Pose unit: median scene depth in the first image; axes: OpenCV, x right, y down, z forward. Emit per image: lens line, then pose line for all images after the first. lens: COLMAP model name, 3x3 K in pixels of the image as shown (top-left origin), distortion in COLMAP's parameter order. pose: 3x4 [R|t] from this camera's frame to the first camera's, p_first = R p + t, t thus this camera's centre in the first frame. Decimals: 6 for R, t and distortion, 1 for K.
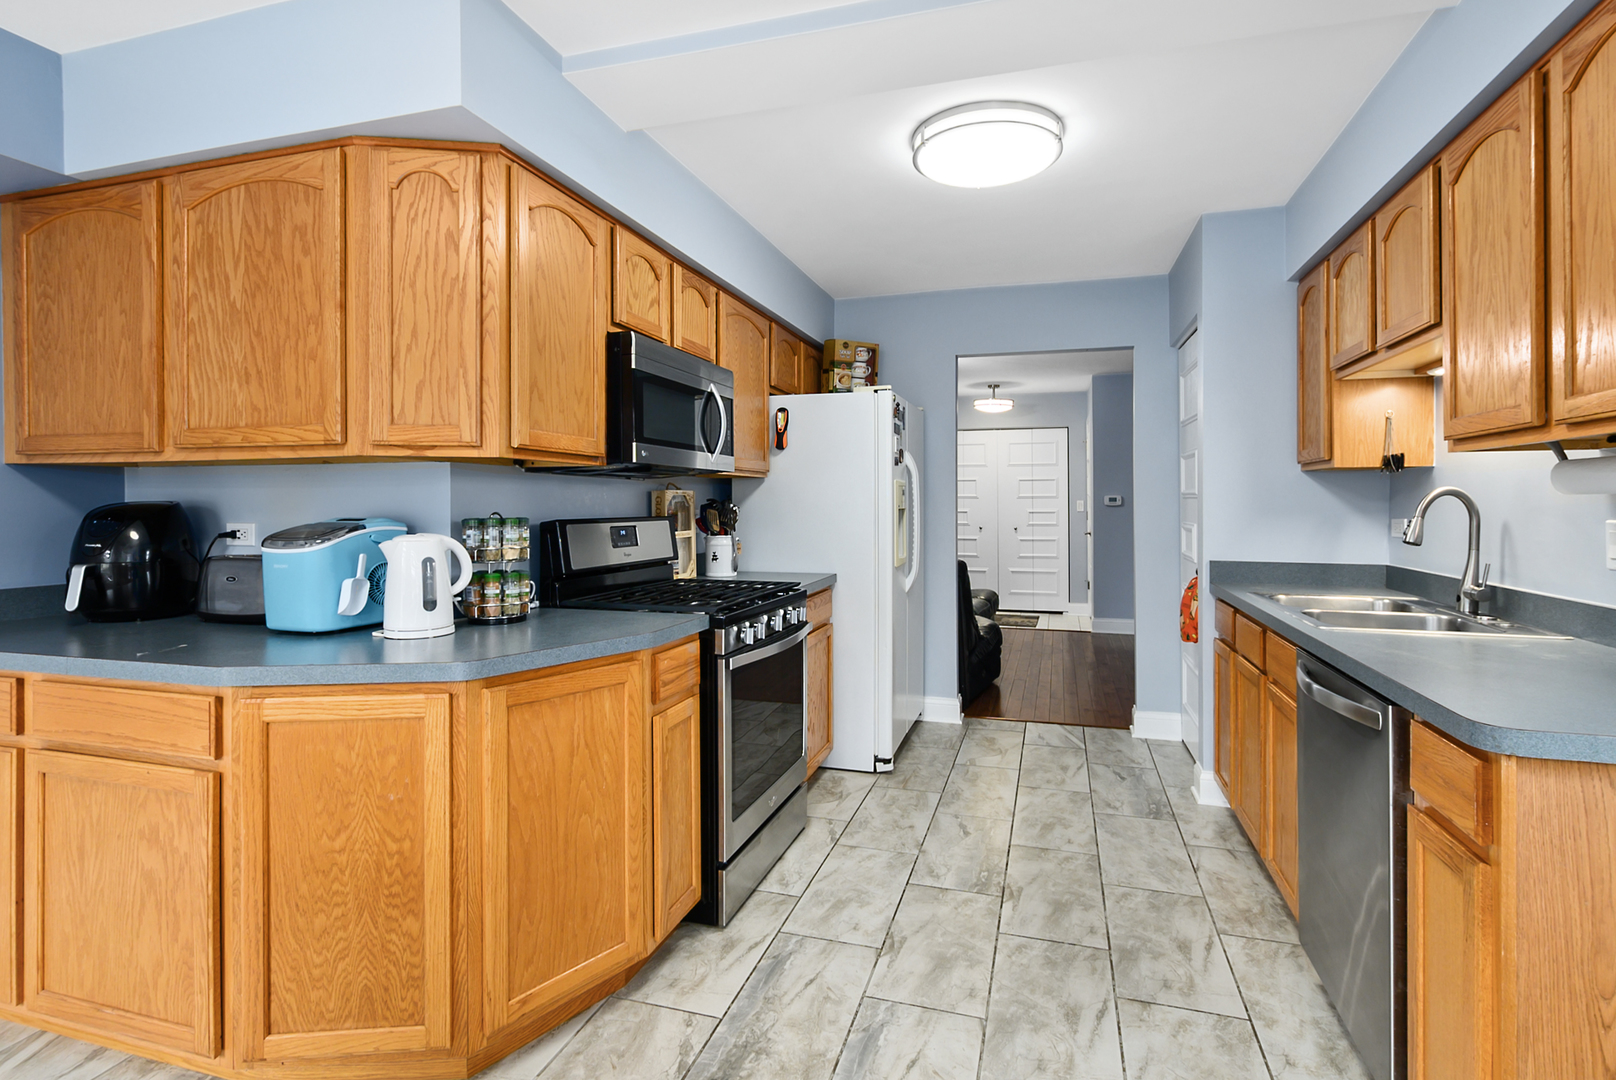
lens RADIAL K [[768.3, 0, 836.4], [0, 768.3, 511.3], [0, 0, 1]] dist [0.005911, -0.001944]
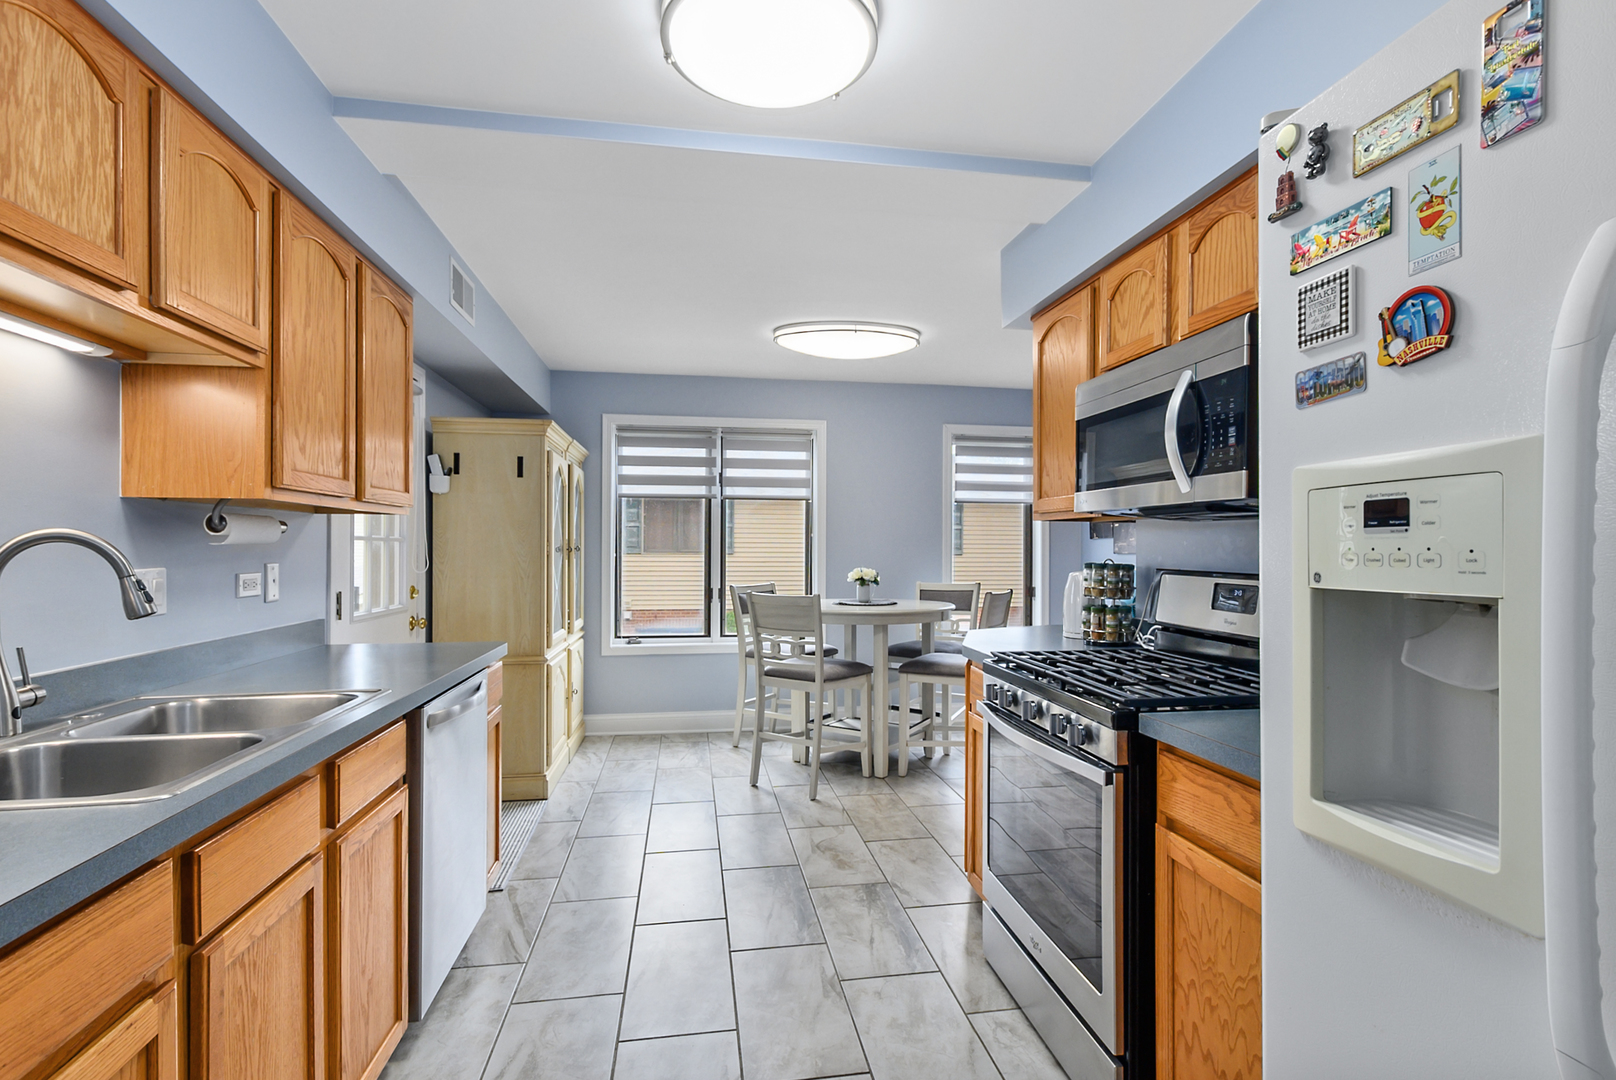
lens RADIAL K [[768.3, 0, 806.9], [0, 768.3, 542.9], [0, 0, 1]] dist [0.005911, -0.001944]
pose [[-0.911182, 0.000918, -0.412003, 0.647912], [0.000896, 1.000000, 0.000245, -0.033987], [0.412003, -0.000146, -0.911183, 2.365219]]
